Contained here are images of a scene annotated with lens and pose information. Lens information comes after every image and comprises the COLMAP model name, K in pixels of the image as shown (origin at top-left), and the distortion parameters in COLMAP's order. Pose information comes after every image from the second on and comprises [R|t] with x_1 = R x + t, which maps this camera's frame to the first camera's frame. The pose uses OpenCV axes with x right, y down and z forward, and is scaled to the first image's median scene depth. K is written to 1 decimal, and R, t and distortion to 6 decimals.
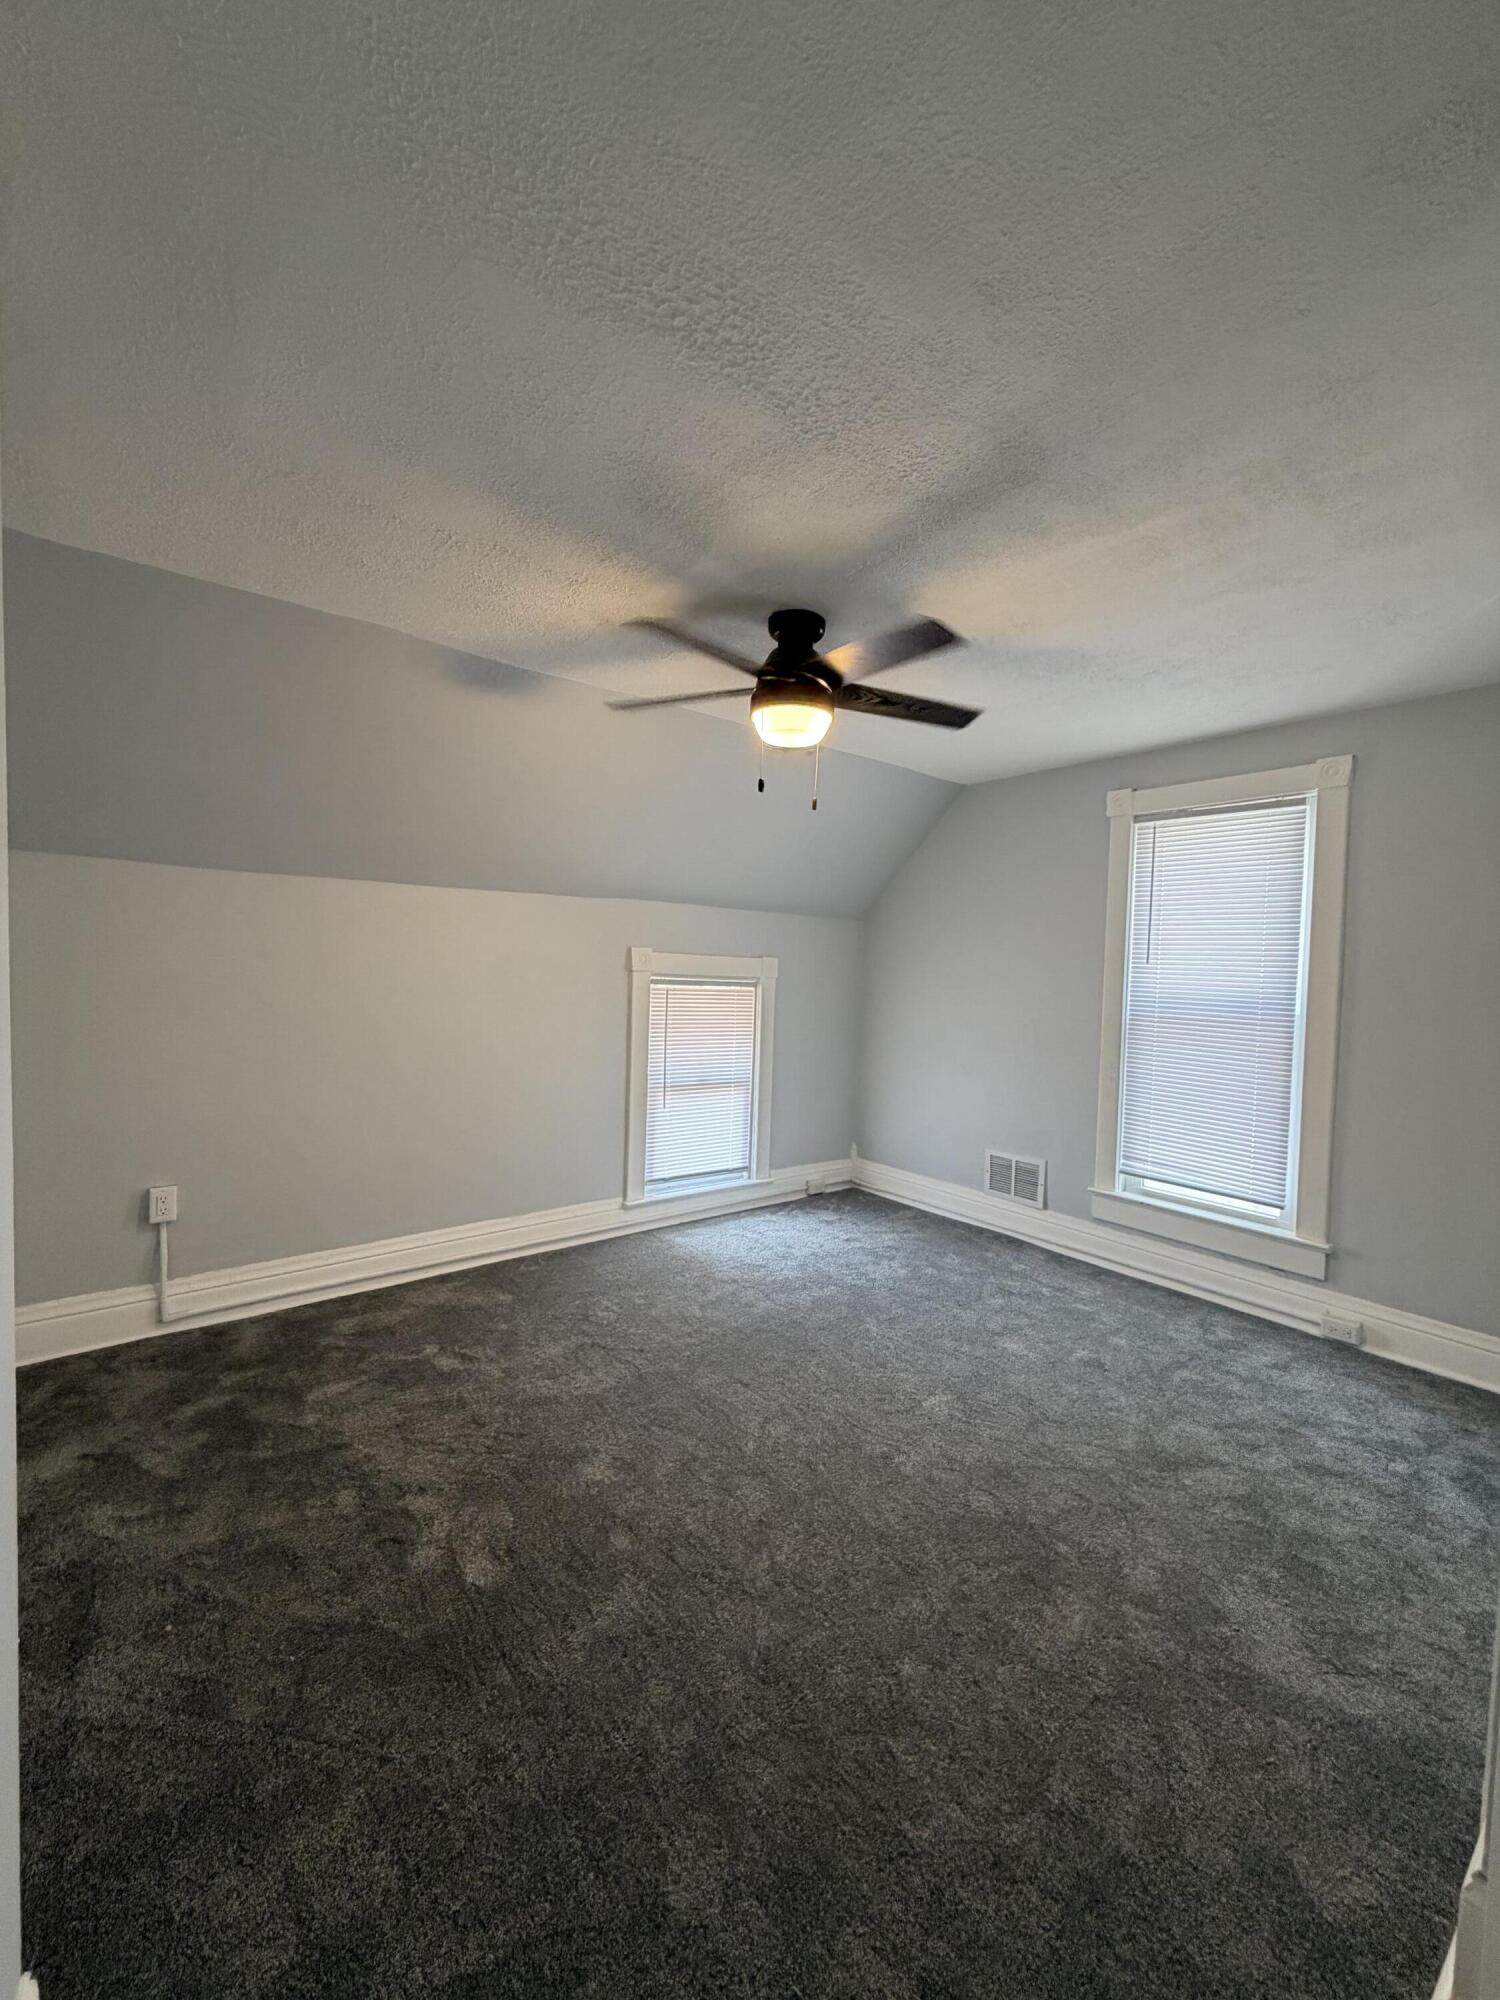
lens RADIAL K [[799.6, 0, 749.5], [0, 799.6, 992.6], [0, 0, 1]] dist [0.002003, 0.000455]
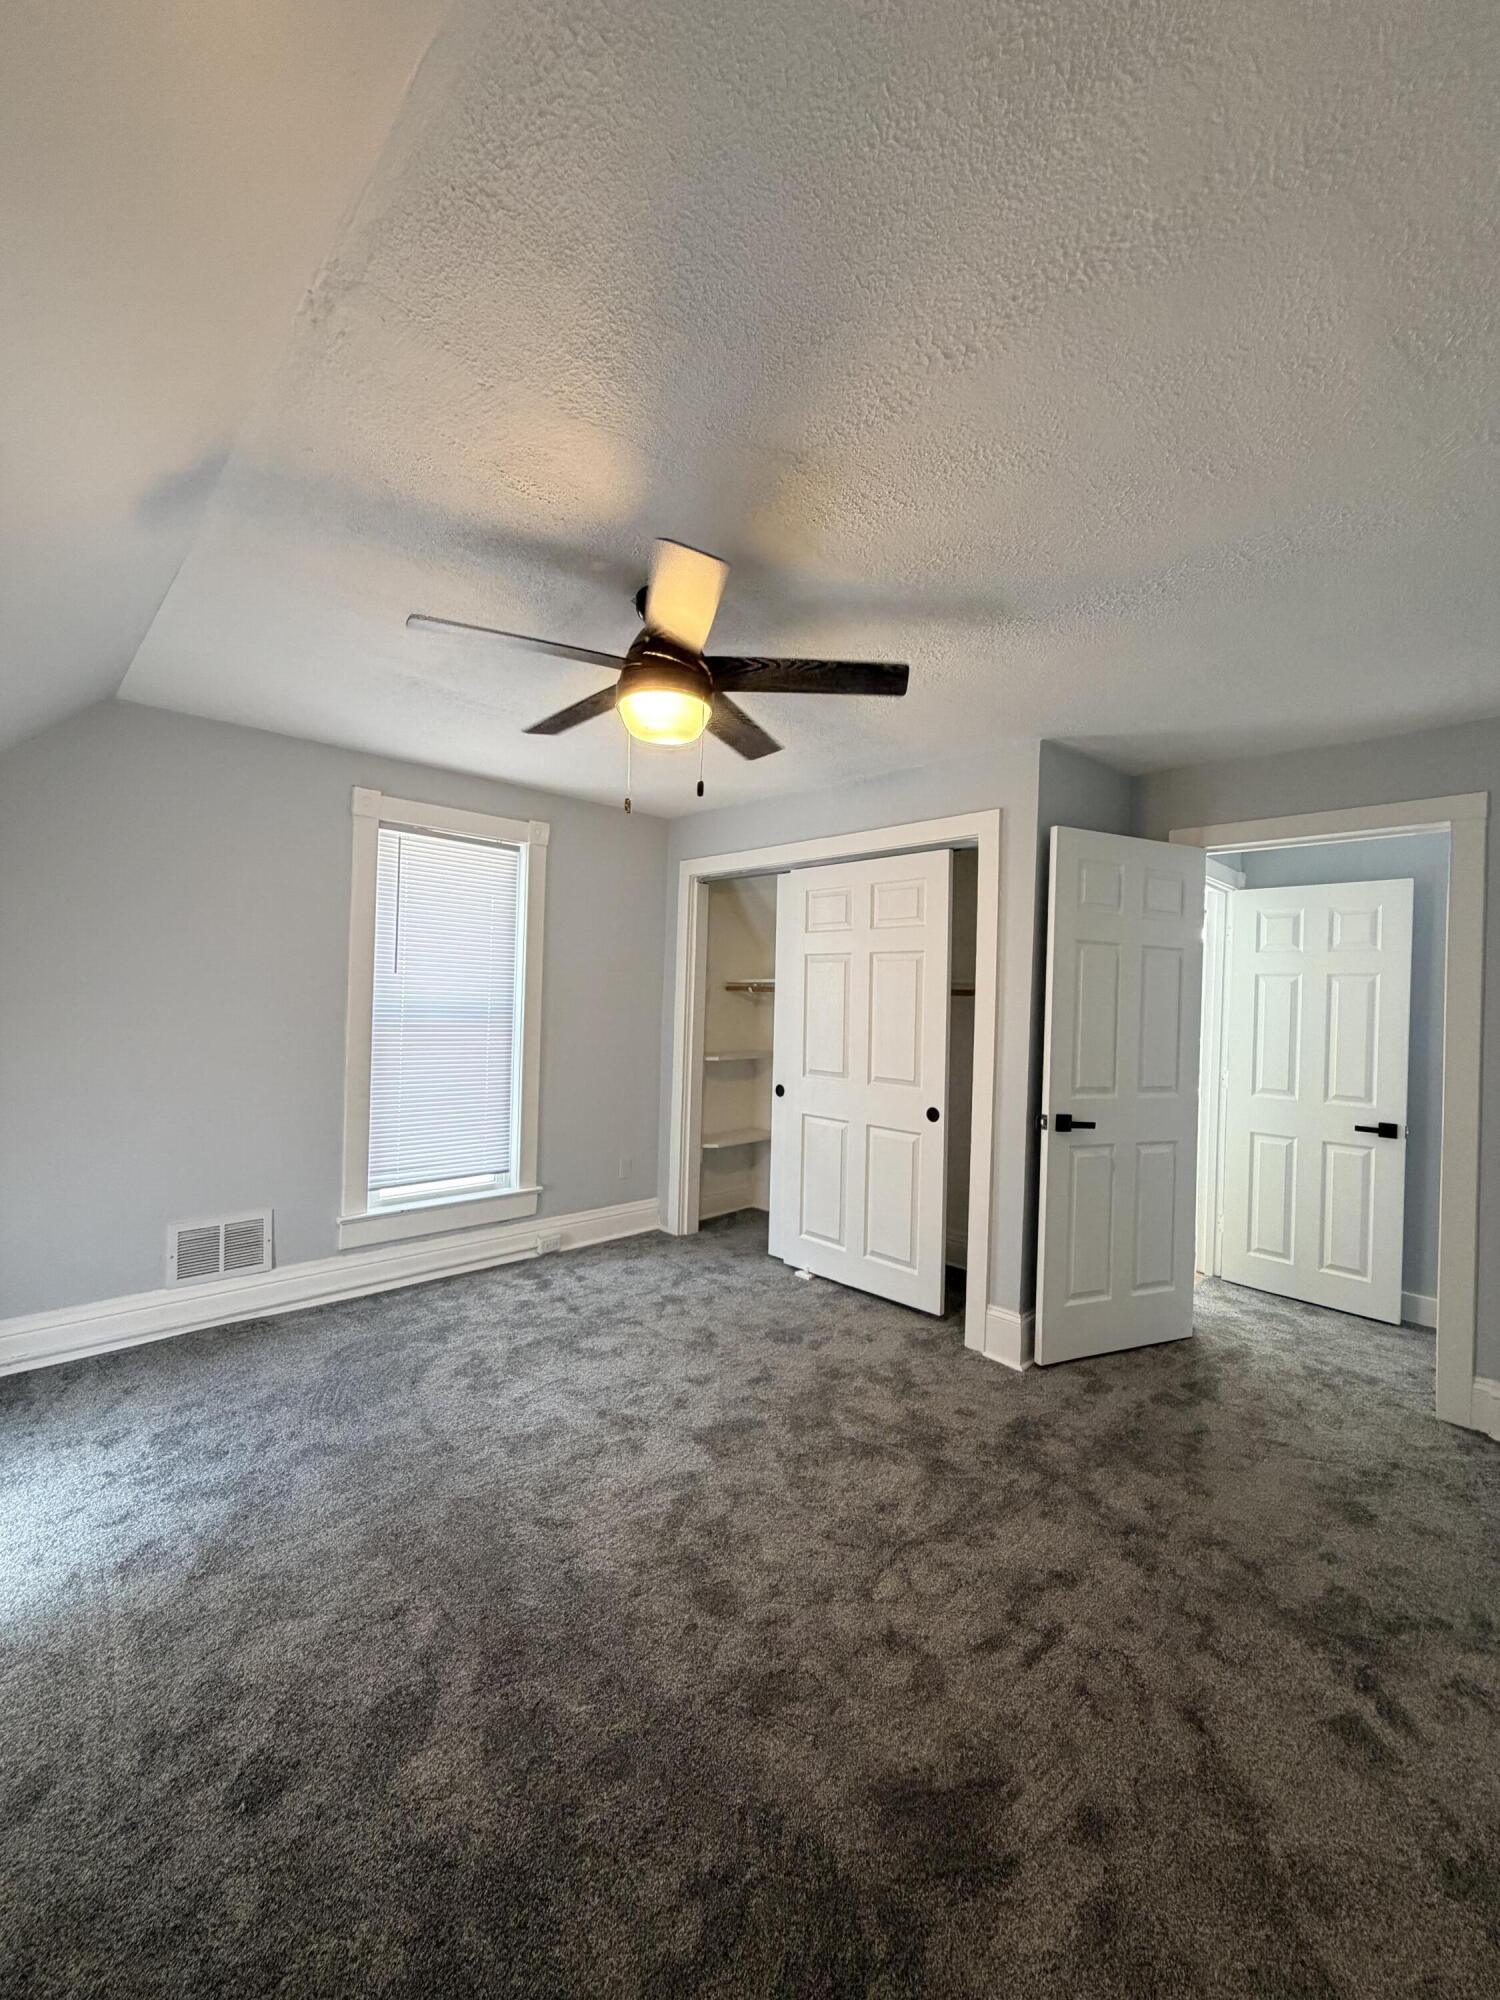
lens RADIAL K [[799.6, 0, 749.5], [0, 799.6, 992.6], [0, 0, 1]] dist [0.002003, 0.000455]
pose [[-0.080949, -0.029556, 0.996280, -0.601047], [-0.003031, 0.999563, 0.029407, -0.047988], [-0.996714, -0.000639, -0.081003, 0.718850]]
